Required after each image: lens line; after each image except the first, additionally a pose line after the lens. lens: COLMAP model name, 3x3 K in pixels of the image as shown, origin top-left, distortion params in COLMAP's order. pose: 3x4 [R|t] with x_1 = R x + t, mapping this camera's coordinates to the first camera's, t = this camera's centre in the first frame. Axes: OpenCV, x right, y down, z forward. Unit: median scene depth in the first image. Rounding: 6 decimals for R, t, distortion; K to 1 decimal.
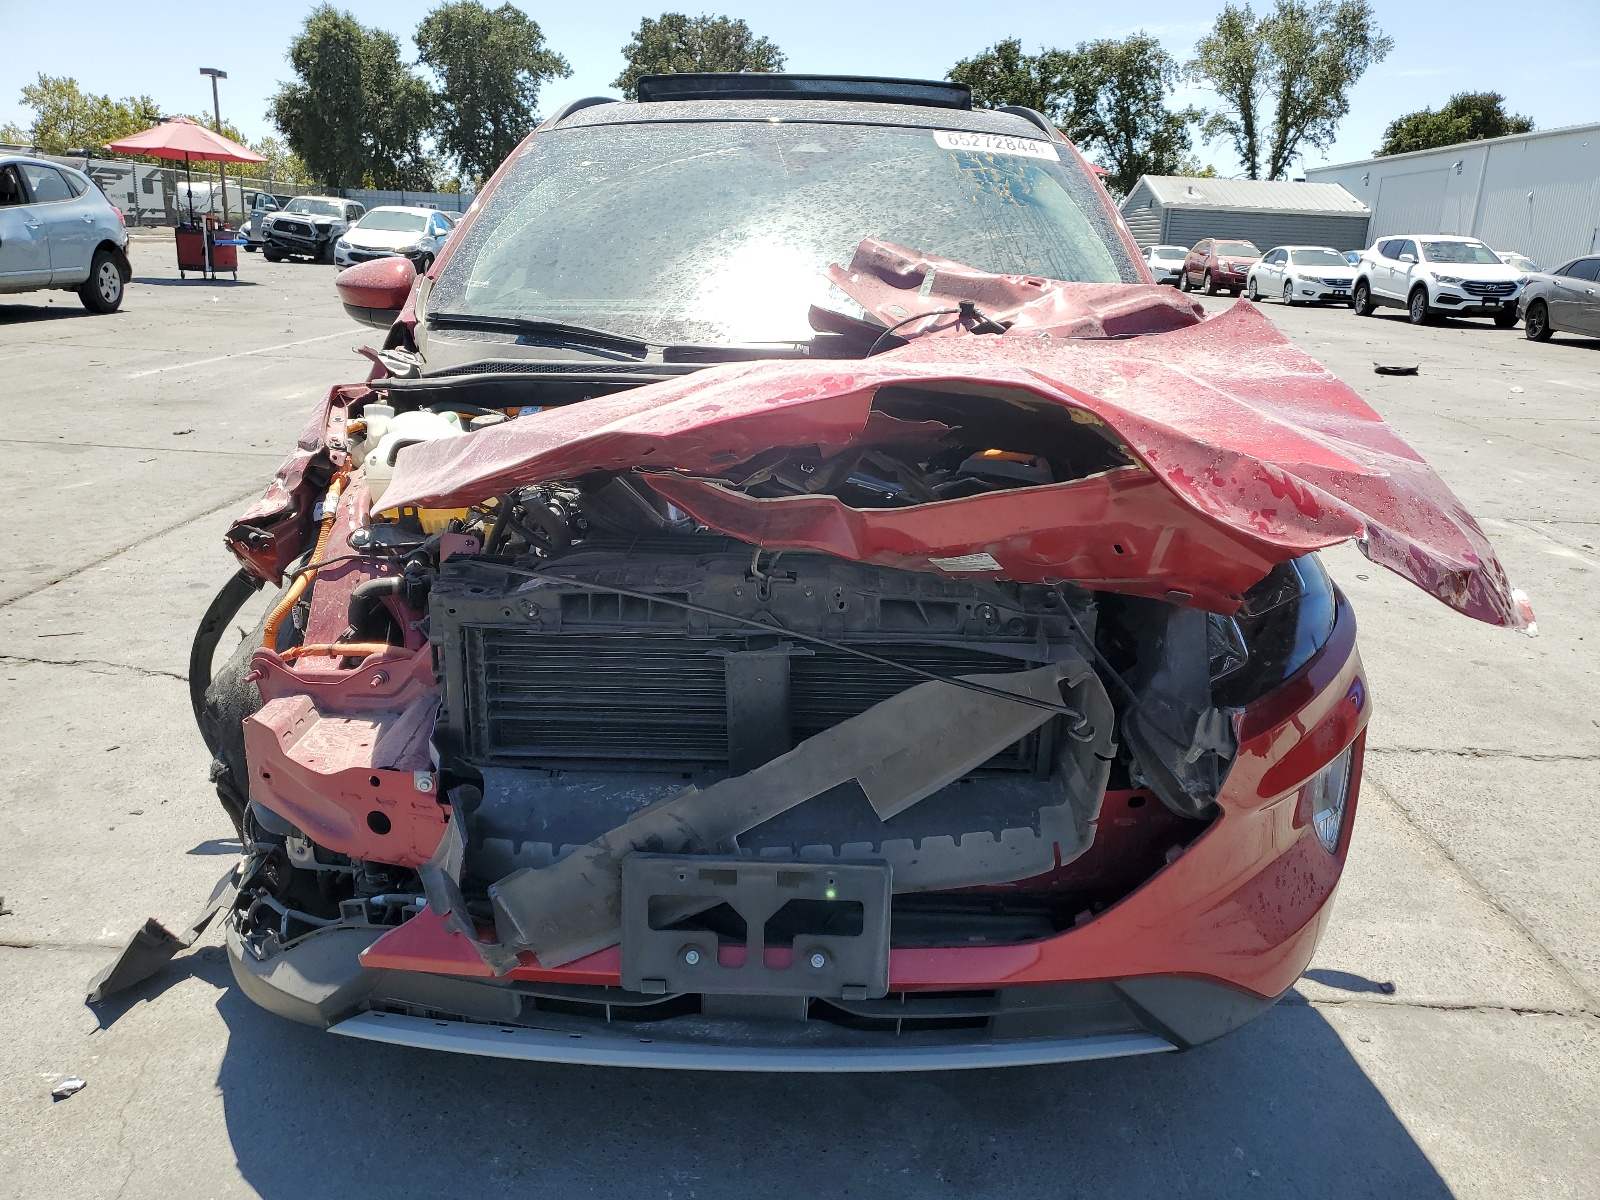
lens RADIAL K [[1202.9, 0, 800.0], [0, 1202.9, 600.0], [0, 0, 1]] dist [-0.003386, -0.002797]
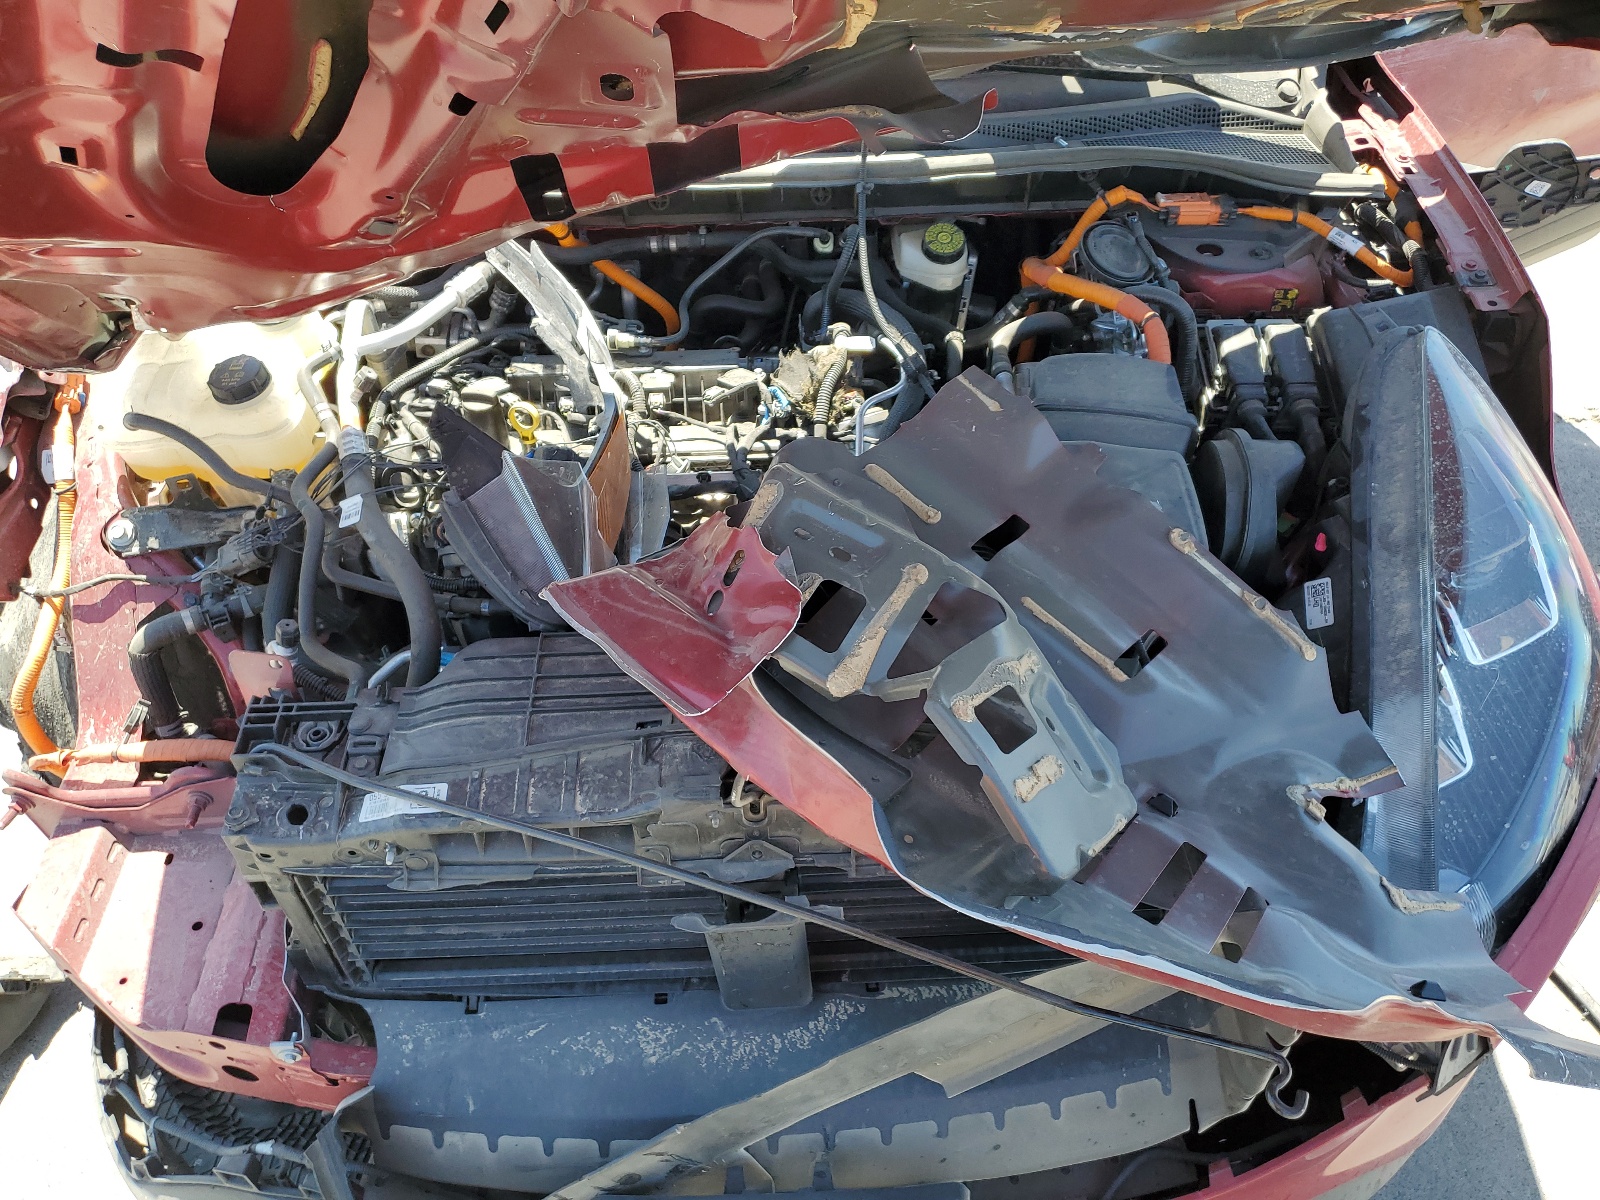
lens RADIAL K [[1202.9, 0, 800.0], [0, 1202.9, 600.0], [0, 0, 1]] dist [-0.003386, -0.002797]
pose [[0.997055, -0.075743, 0.012019, -0.004985], [0.062048, 0.888826, 0.454024, -0.388584], [-0.045072, -0.451941, 0.890909, 0.497572]]
